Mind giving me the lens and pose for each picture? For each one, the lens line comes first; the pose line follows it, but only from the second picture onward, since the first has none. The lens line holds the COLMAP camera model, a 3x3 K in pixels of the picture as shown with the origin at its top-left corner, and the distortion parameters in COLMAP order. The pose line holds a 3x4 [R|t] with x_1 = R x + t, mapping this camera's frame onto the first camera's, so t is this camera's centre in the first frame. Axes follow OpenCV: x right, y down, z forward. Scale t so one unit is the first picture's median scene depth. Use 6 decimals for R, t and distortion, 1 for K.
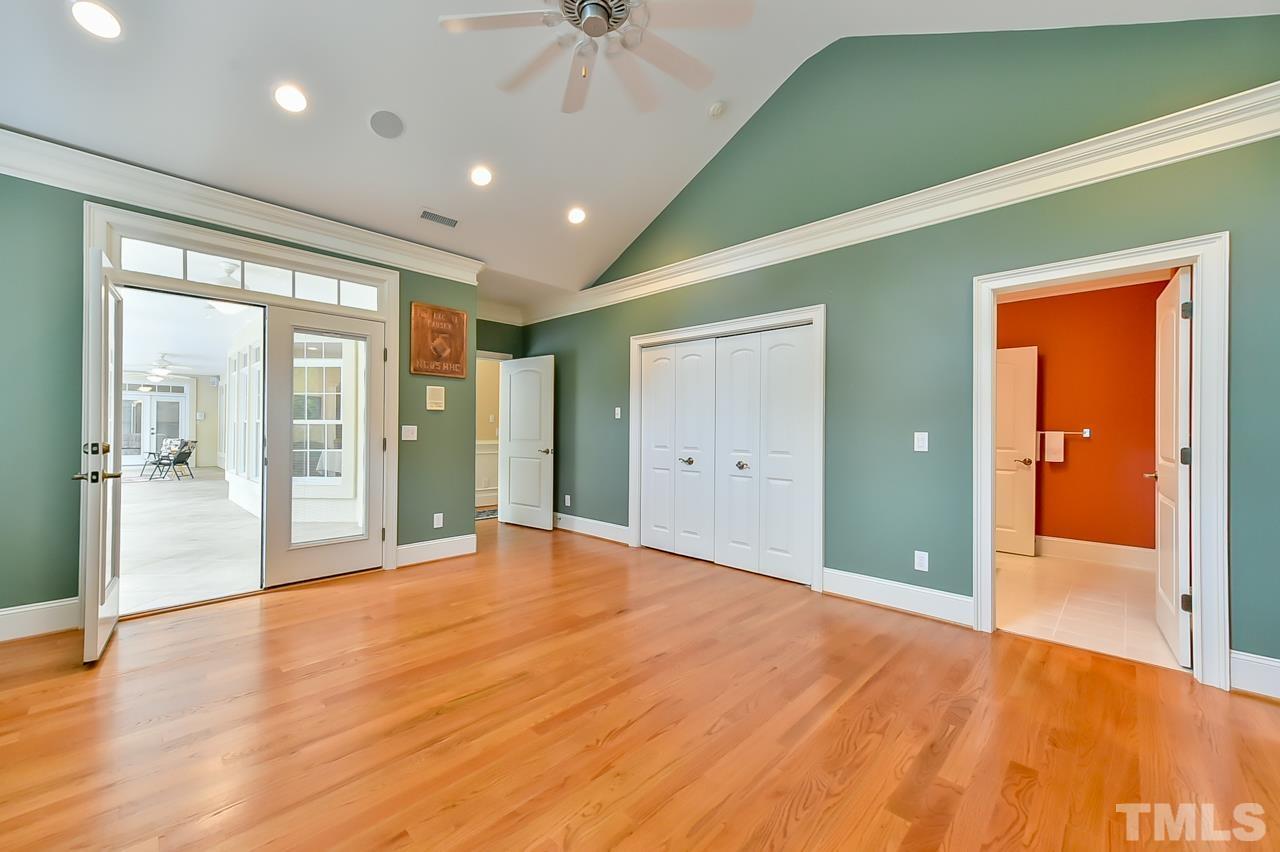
lens RADIAL K [[496.5, 0, 643.7], [0, 496.5, 420.4], [0, 0, 1]] dist [0.015150, 0.000389]
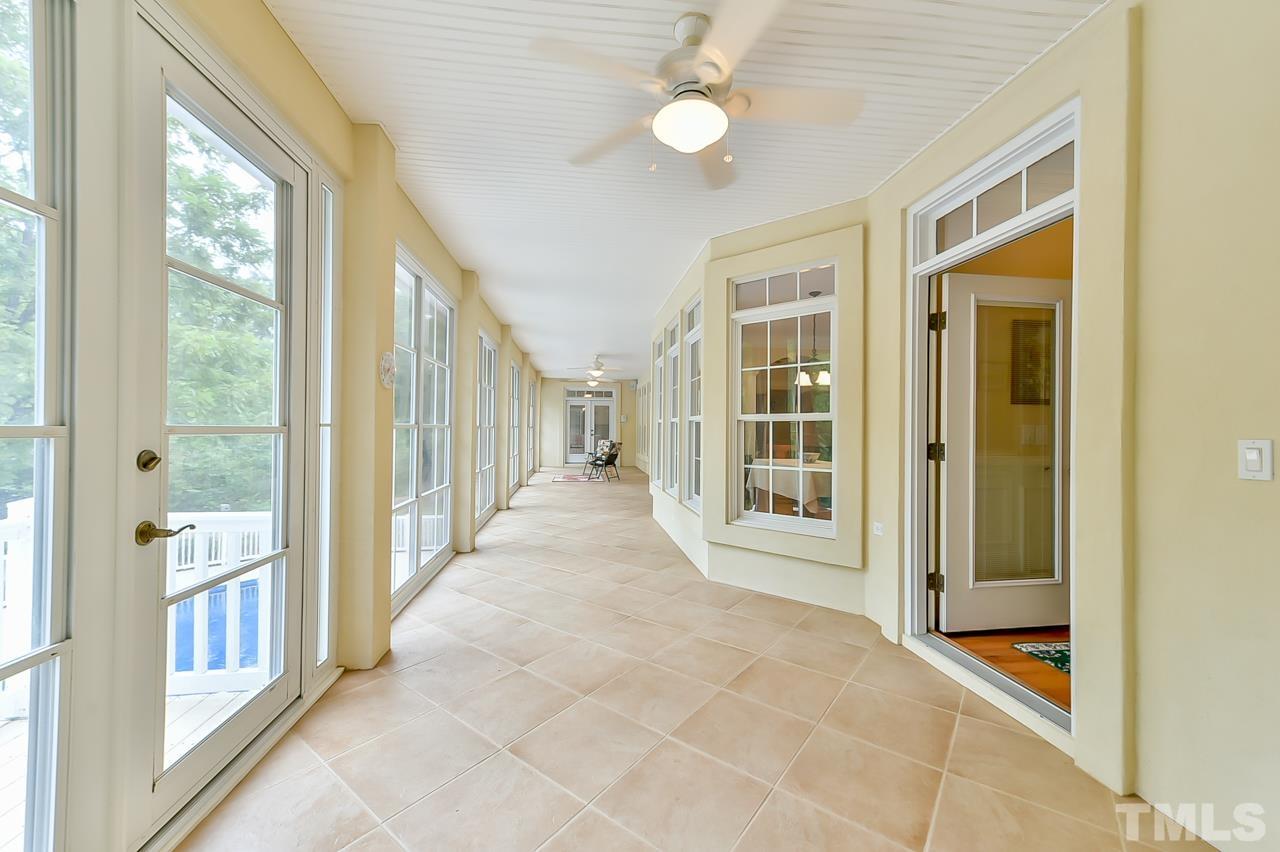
lens RADIAL K [[496.5, 0, 640.8], [0, 496.5, 426.5], [0, 0, 1]] dist [0.015150, 0.000389]
pose [[0.776191, 0.001510, -0.630496, -0.237659], [-0.001173, 0.999999, 0.000950, 0.007428], [0.630497, 0.000002, 0.776192, 0.257615]]
